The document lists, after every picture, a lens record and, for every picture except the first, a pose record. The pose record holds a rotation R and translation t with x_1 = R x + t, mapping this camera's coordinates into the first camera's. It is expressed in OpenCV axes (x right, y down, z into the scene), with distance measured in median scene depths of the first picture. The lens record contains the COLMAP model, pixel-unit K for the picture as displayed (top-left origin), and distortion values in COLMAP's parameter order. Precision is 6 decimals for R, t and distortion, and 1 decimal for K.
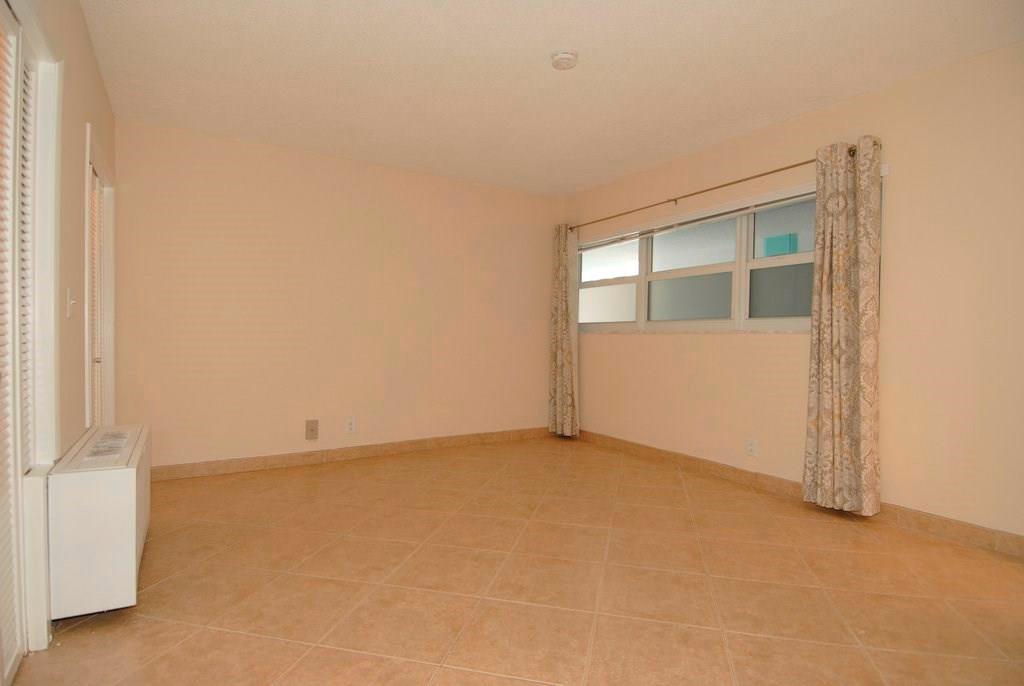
lens RADIAL K [[557.2, 0, 524.6], [0, 557.2, 335.7], [0, 0, 1]] dist [0.079690, -0.069145]
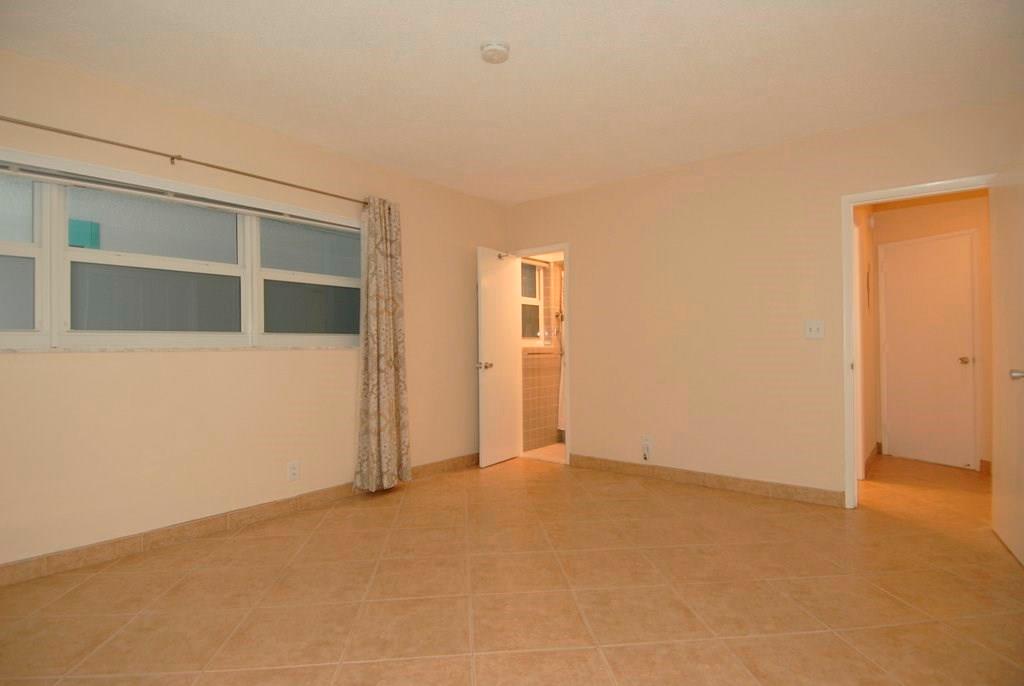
lens RADIAL K [[539.4, 0, 509.6], [0, 539.4, 345.0], [0, 0, 1]] dist [0.074503, -0.066191]
pose [[-0.336577, 0.013797, 0.941555, -0.638446], [0.014226, 0.999853, -0.009566, 0.002248], [-0.941549, 0.010175, -0.336723, 1.066785]]
